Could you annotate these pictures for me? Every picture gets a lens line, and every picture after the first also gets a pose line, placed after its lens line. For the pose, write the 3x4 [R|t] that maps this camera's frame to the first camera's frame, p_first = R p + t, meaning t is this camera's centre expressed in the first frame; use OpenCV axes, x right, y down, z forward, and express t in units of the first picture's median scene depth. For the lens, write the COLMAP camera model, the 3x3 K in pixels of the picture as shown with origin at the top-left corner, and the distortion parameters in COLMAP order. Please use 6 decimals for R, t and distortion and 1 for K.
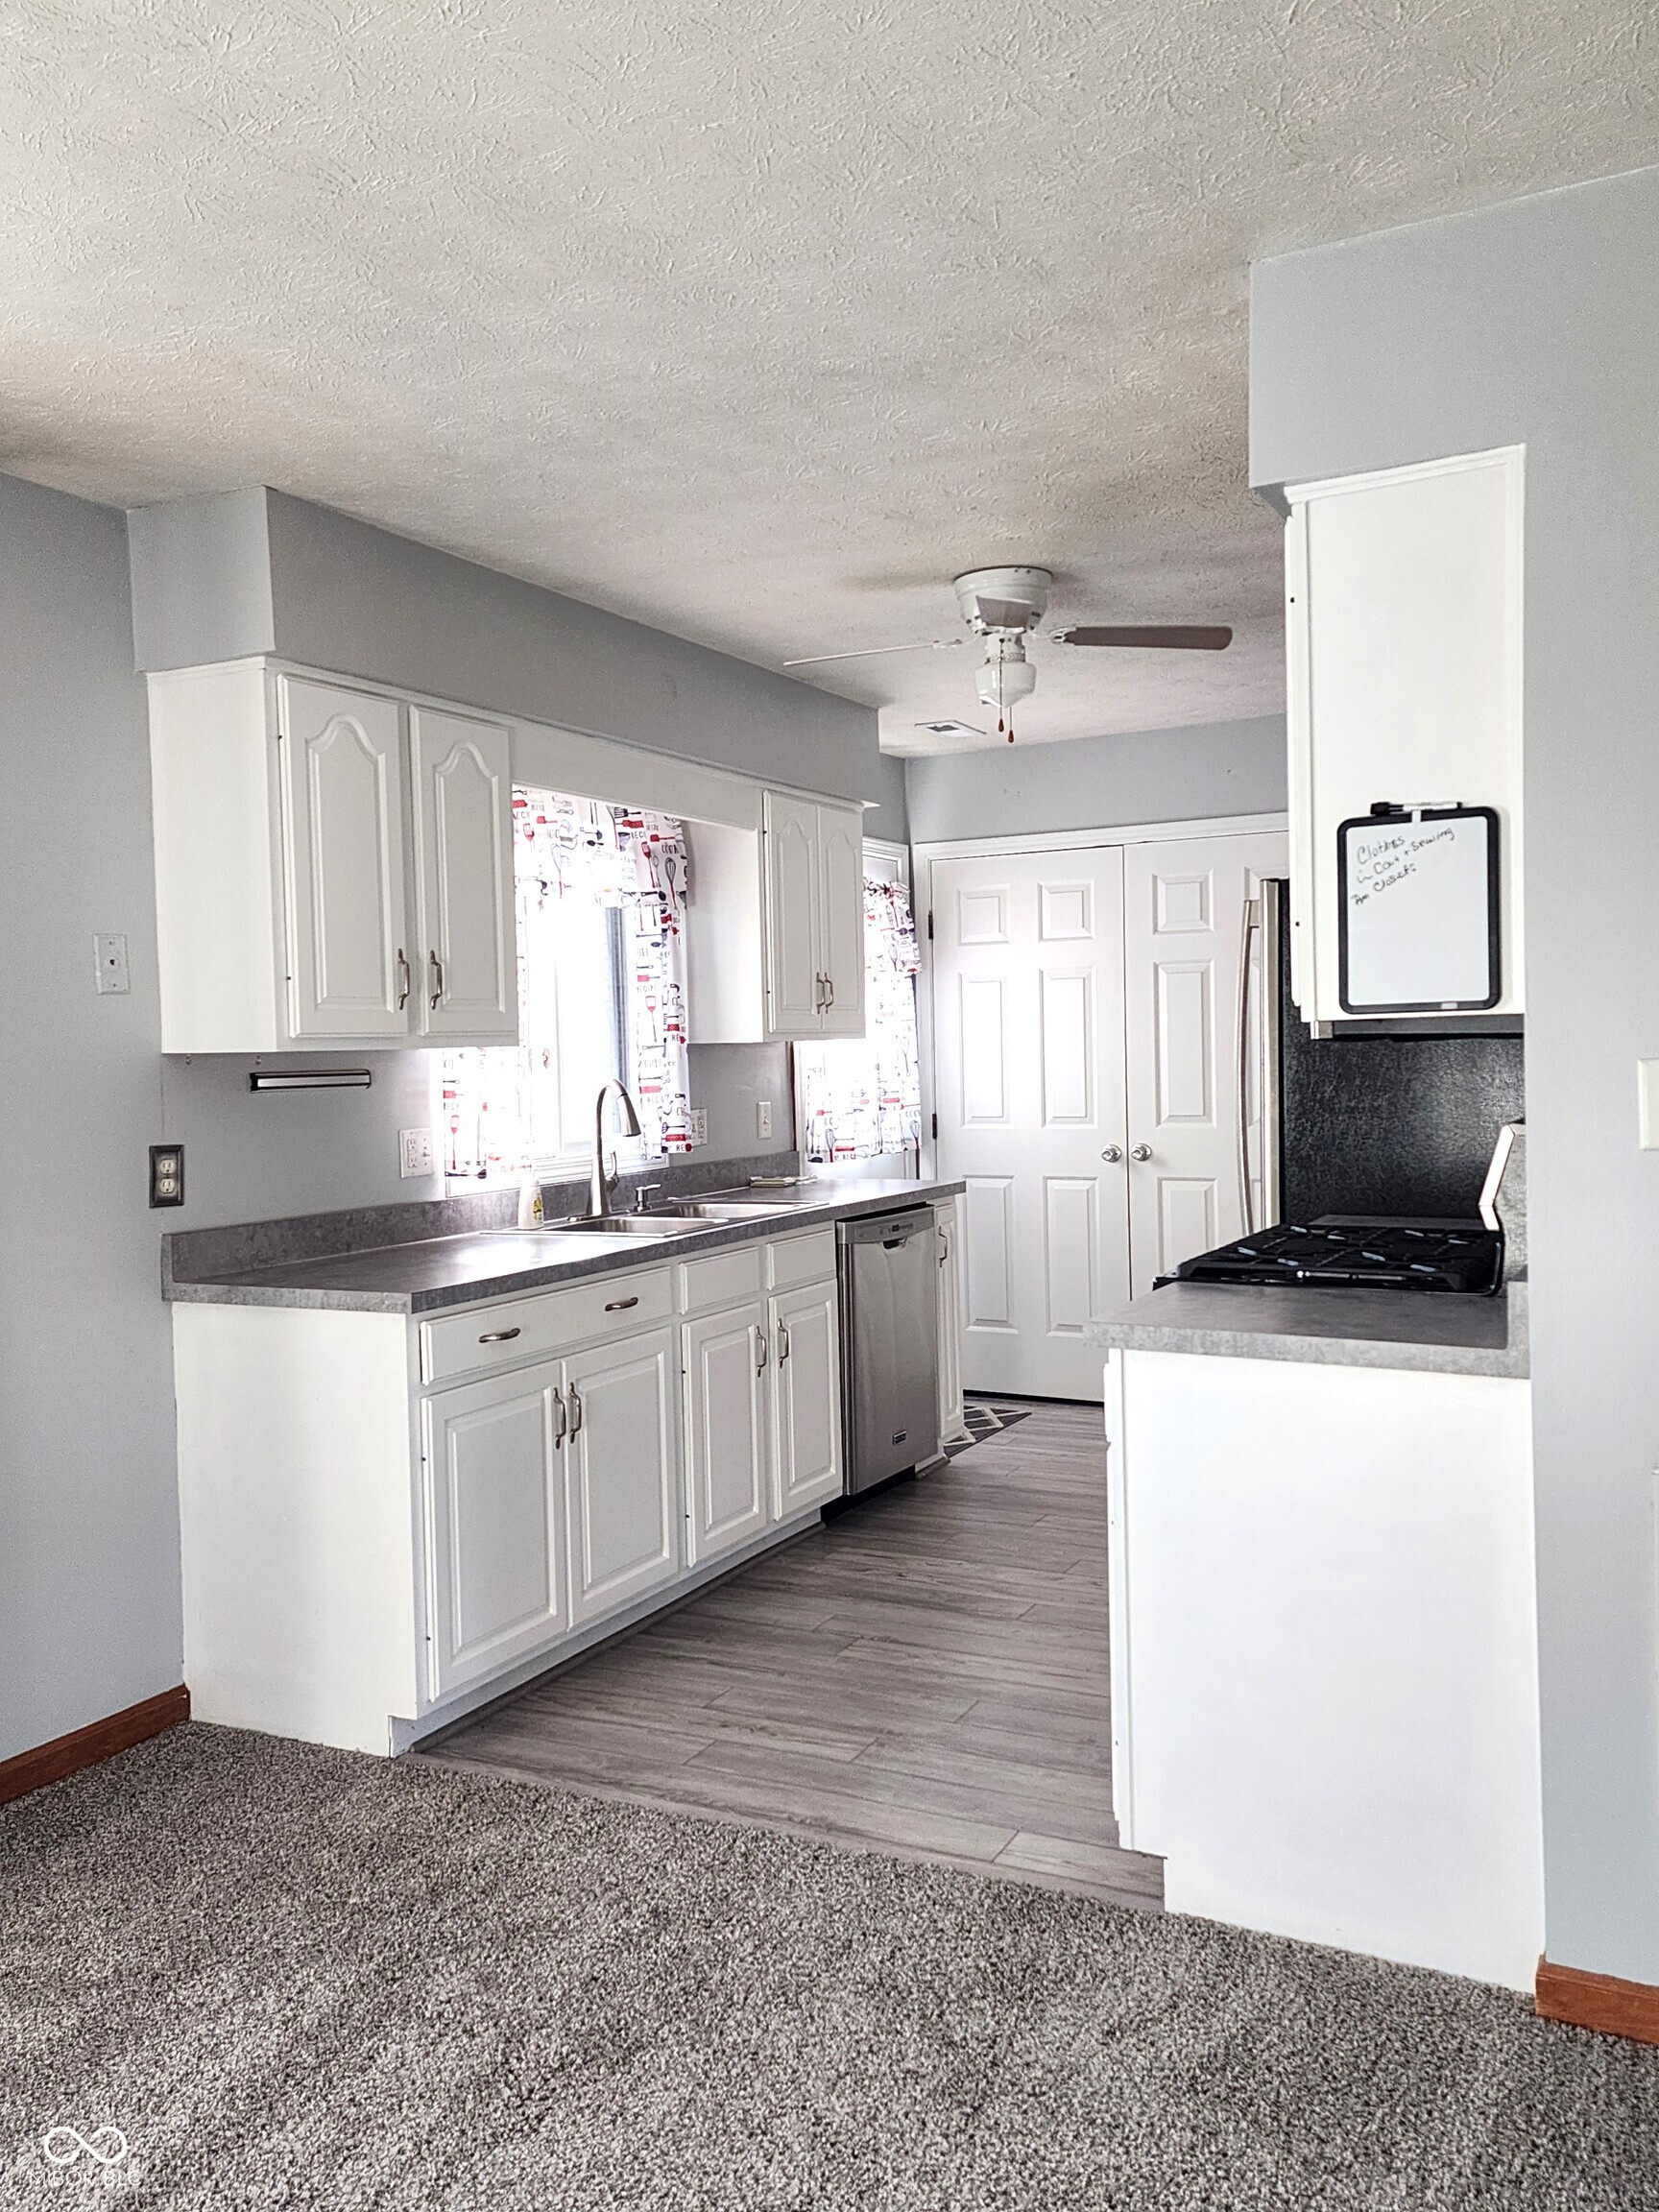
lens RADIAL K [[1759.8, 0, 852.1], [0, 1759.8, 1100.0], [0, 0, 1]] dist [0.172941, -0.295362]
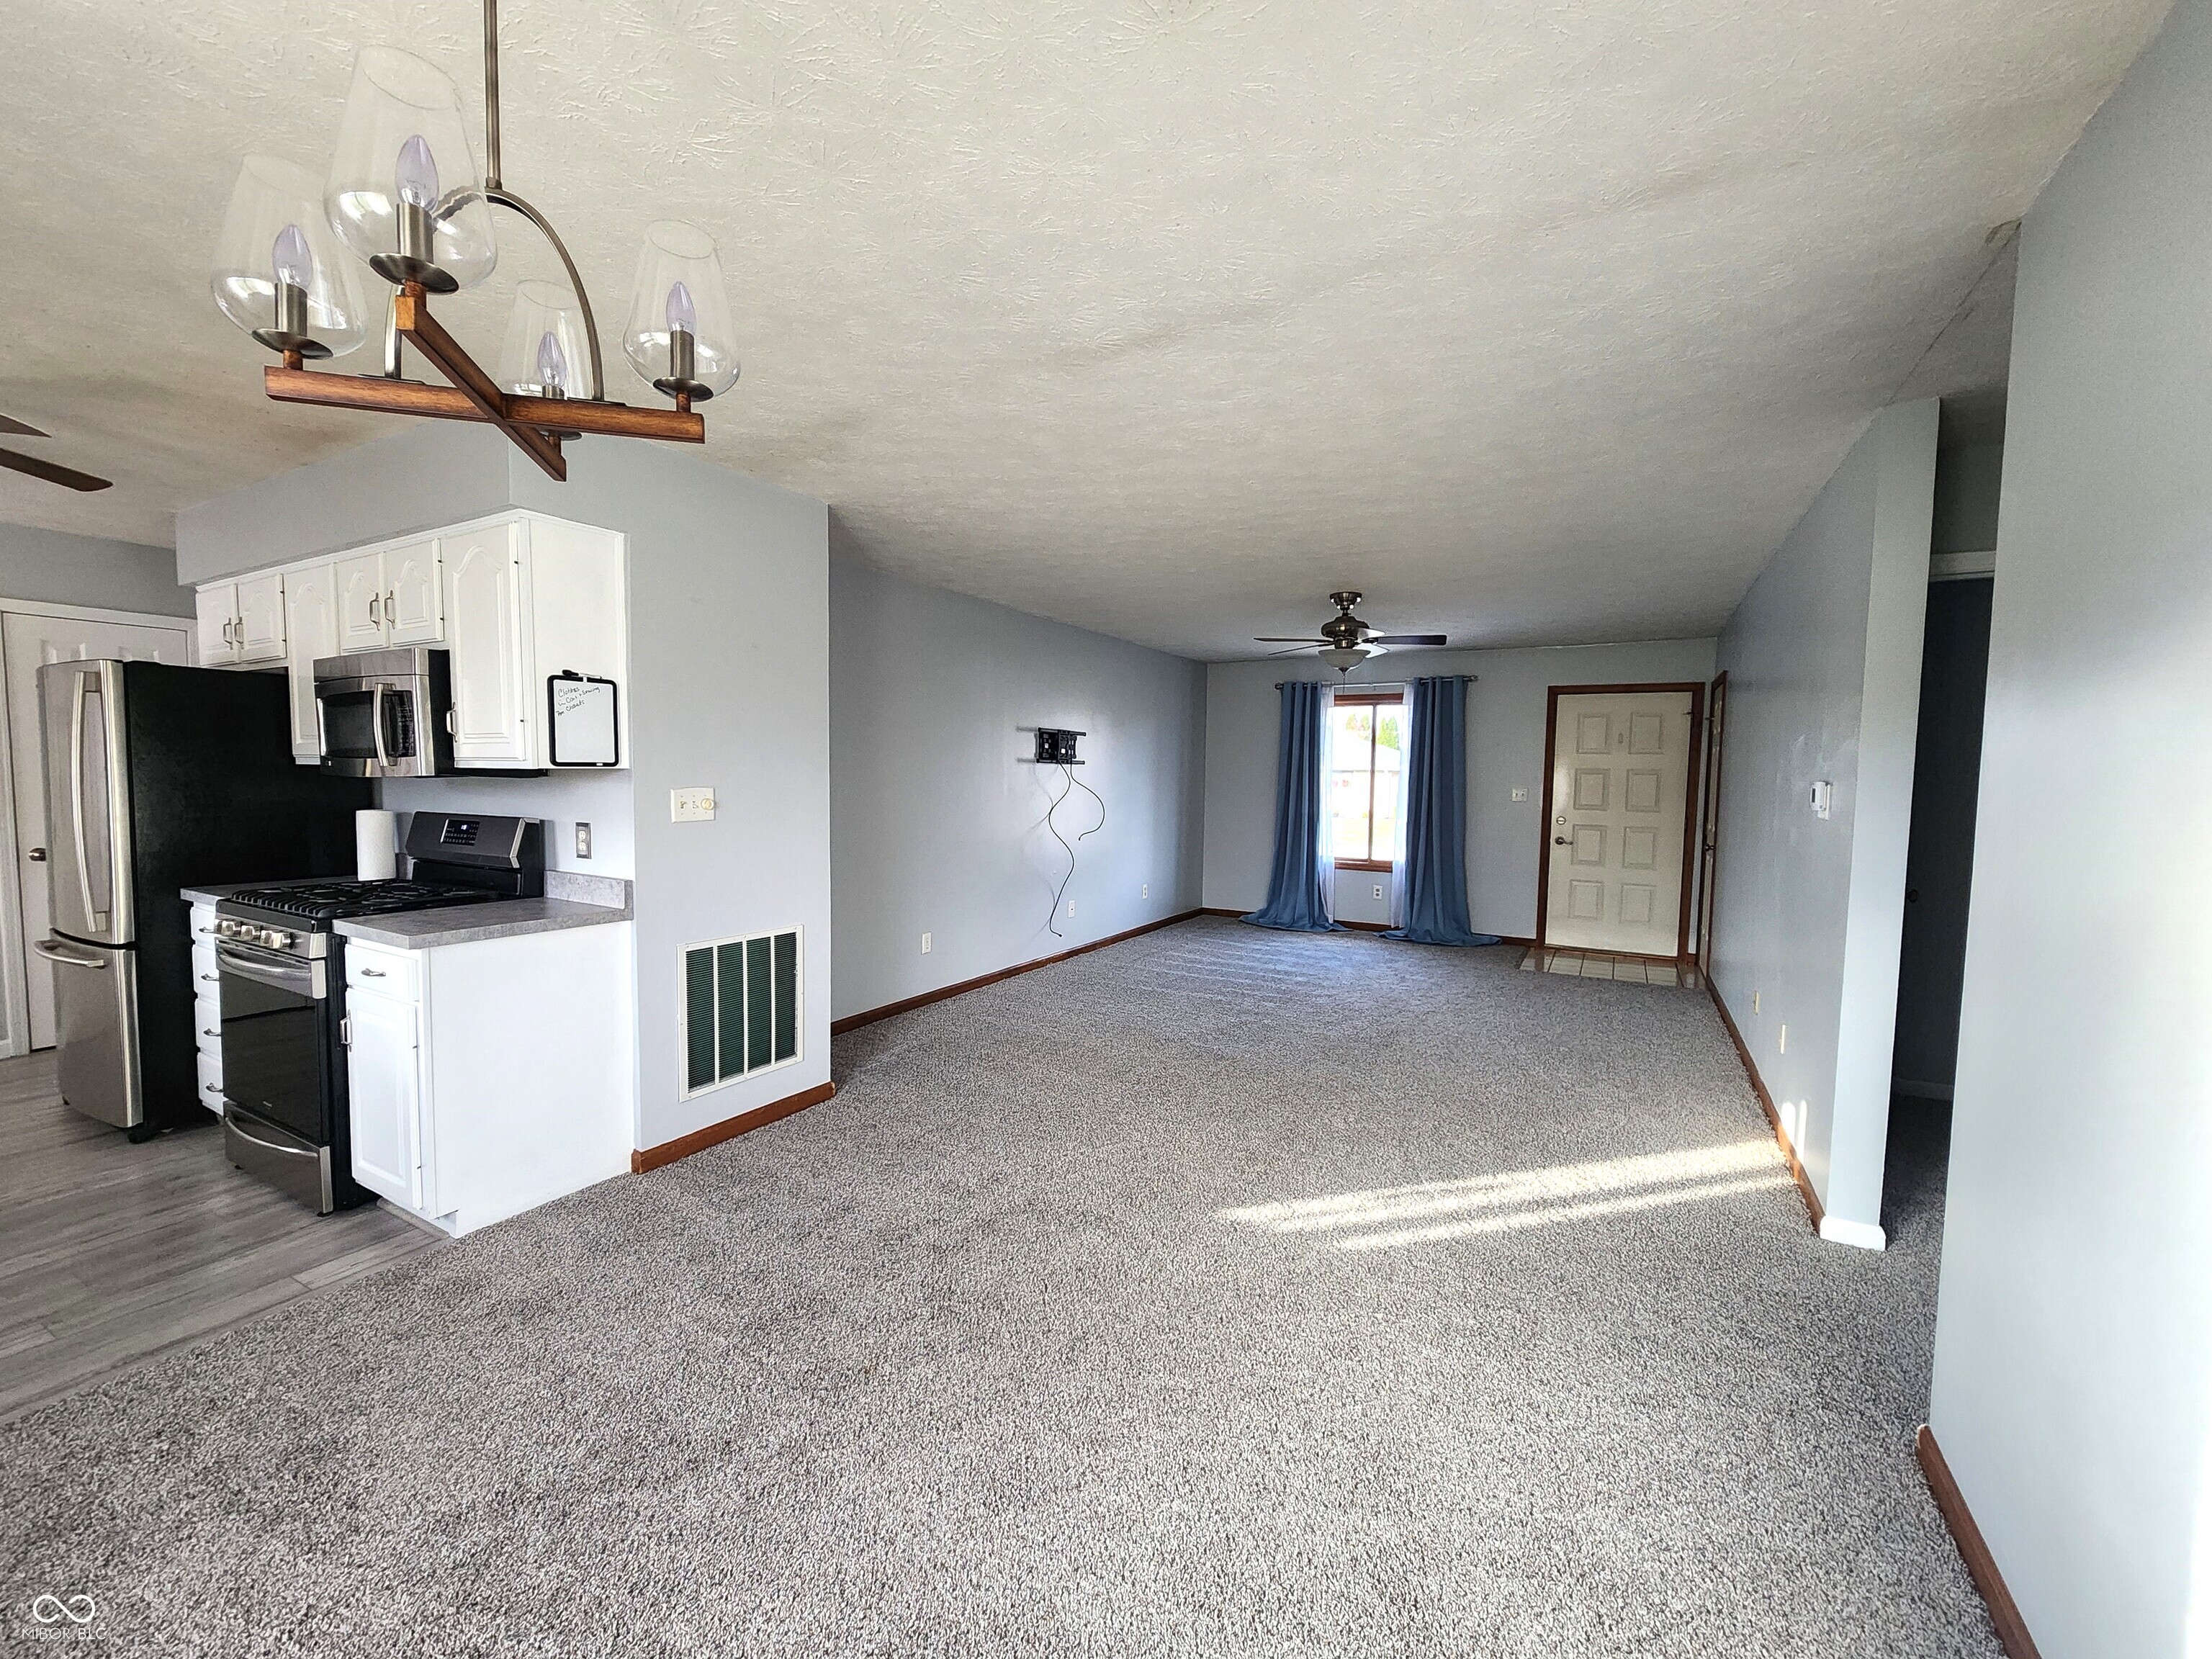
lens RADIAL K [[905.5, 0, 1097.9], [0, 905.5, 829.7], [0, 0, 1]] dist [-0.000114, 0.000757]
pose [[0.046661, -0.040769, 0.998078, -0.459611], [0.019130, 0.999020, 0.039913, -0.001687], [-0.998728, 0.017231, 0.047395, 0.174945]]
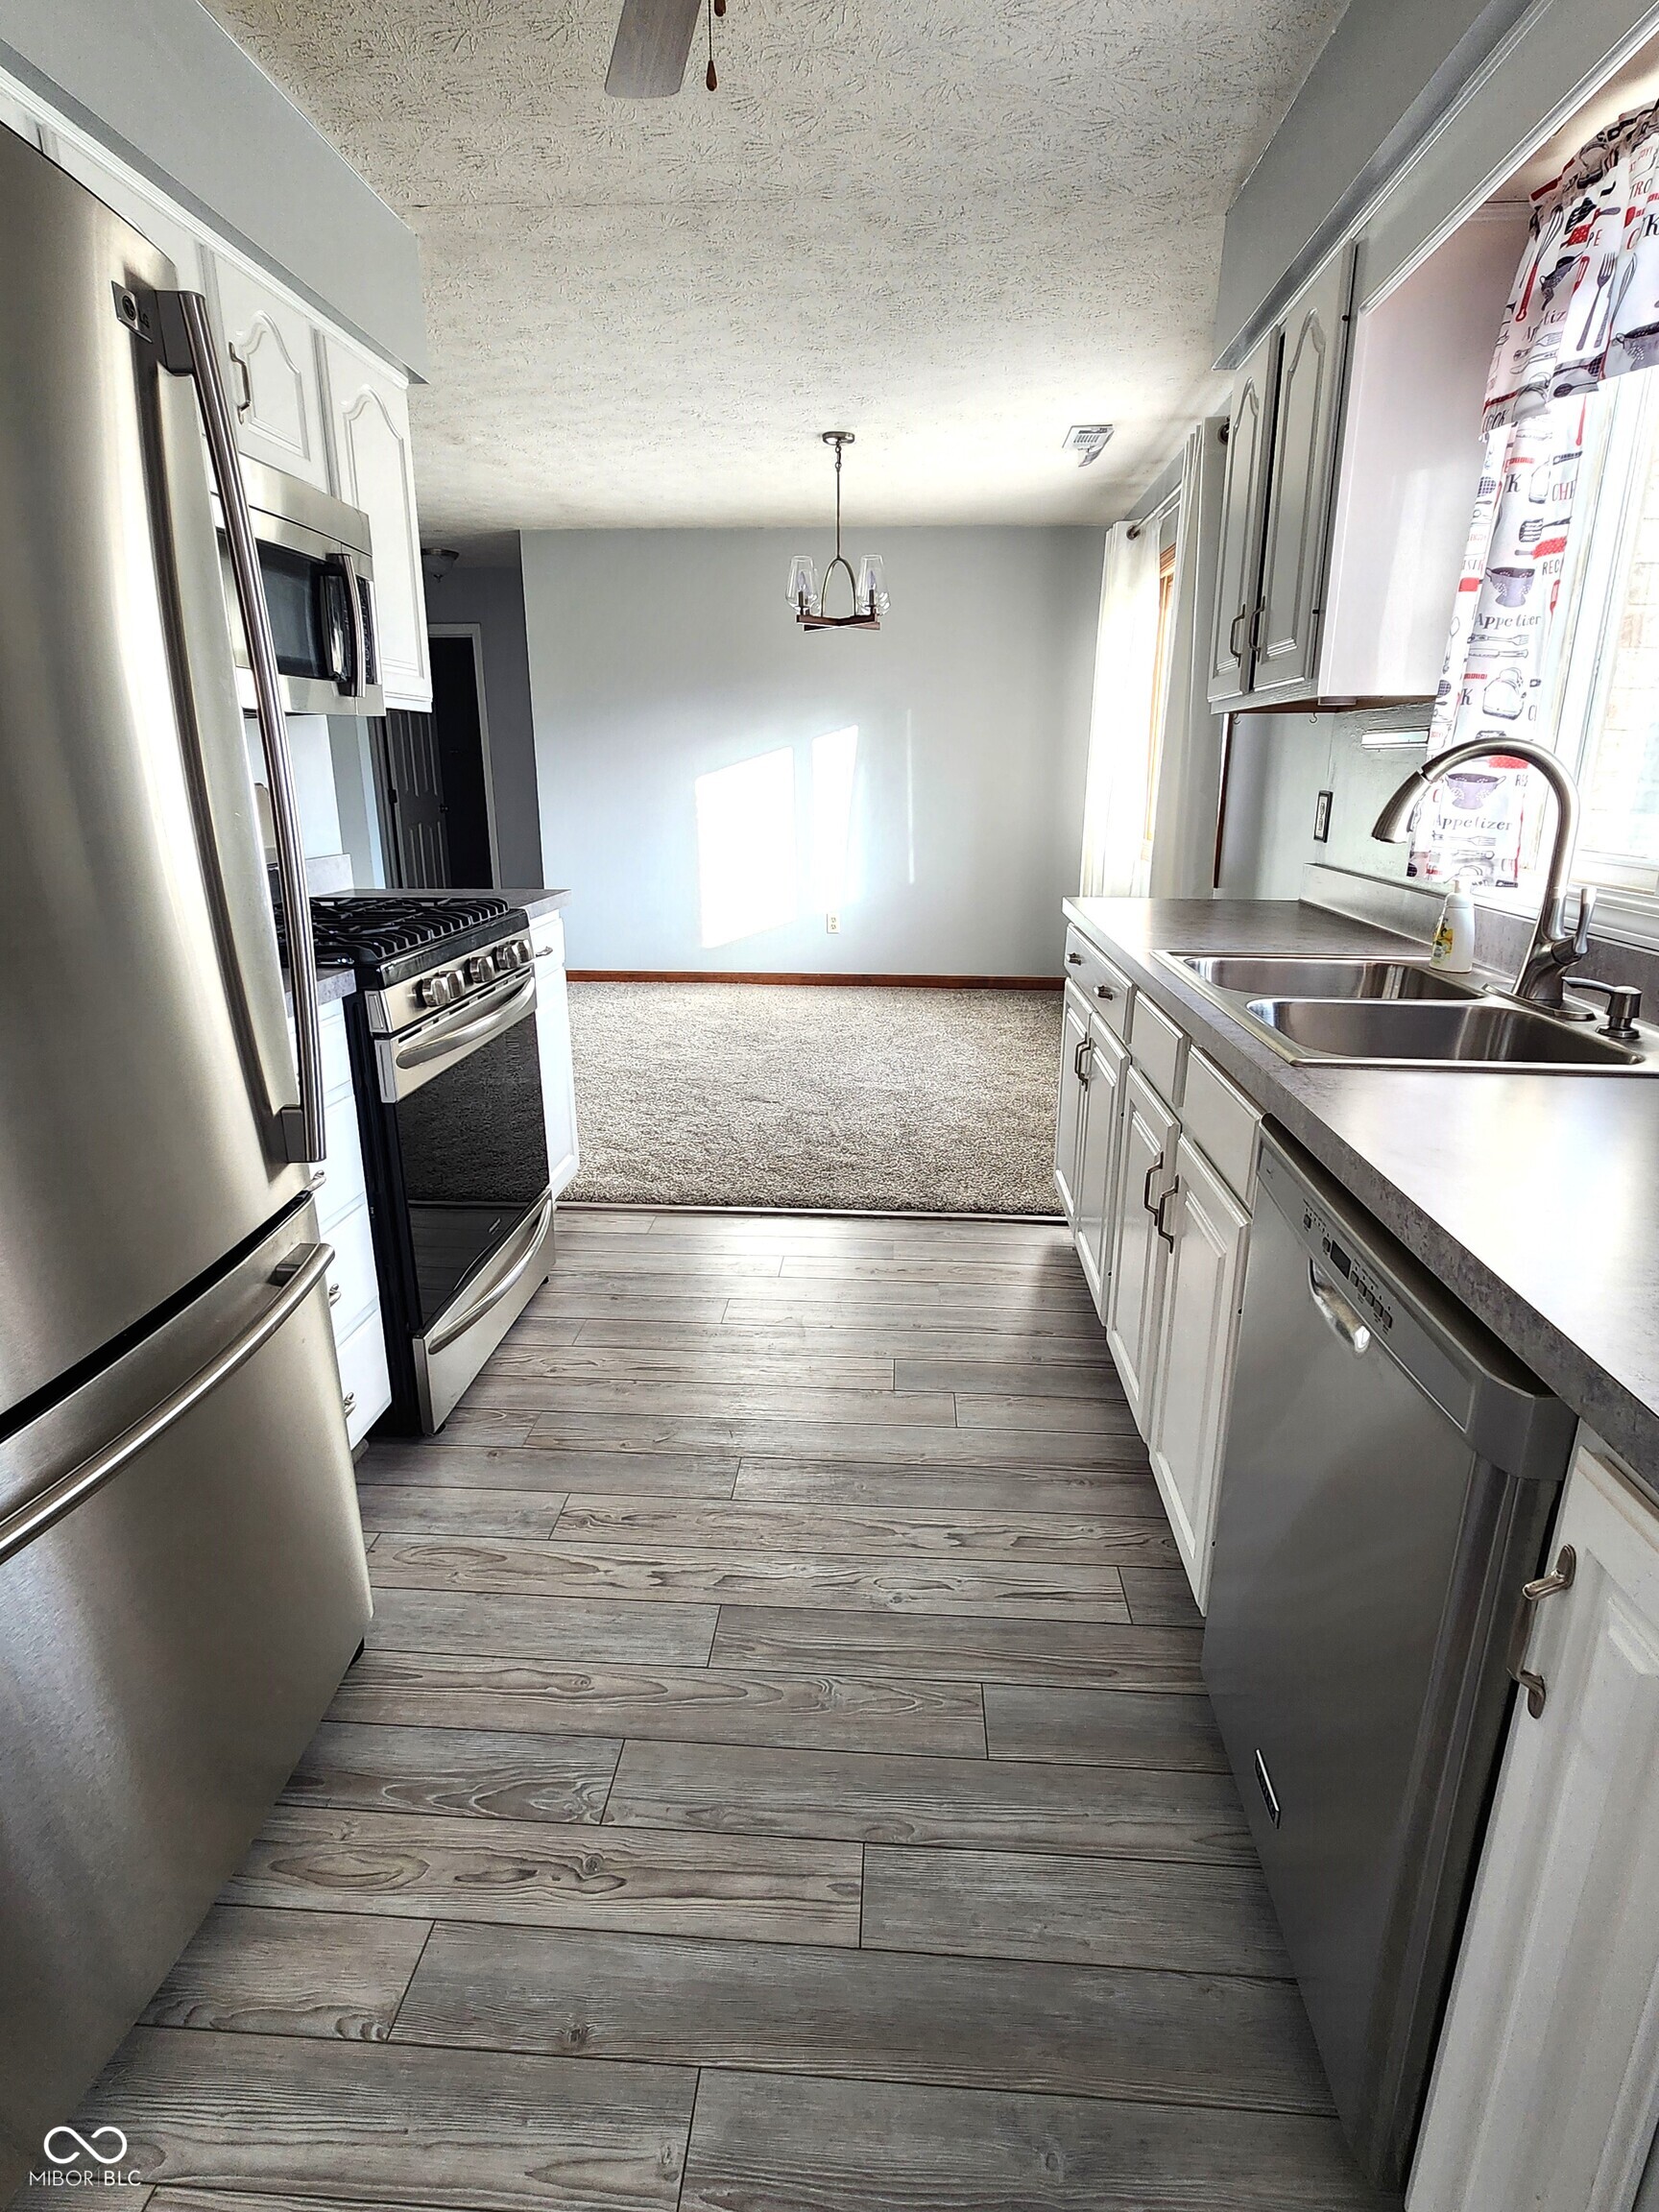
lens RADIAL K [[1124.6, 0, 825.9], [0, 1124.6, 1094.5], [0, 0, 1]] dist [0.000678, 0.000679]
pose [[-0.920208, 0.132986, -0.368148, 0.210926], [0.009859, 0.948094, 0.317838, -0.020982], [0.391307, 0.288848, -0.873754, 1.343785]]
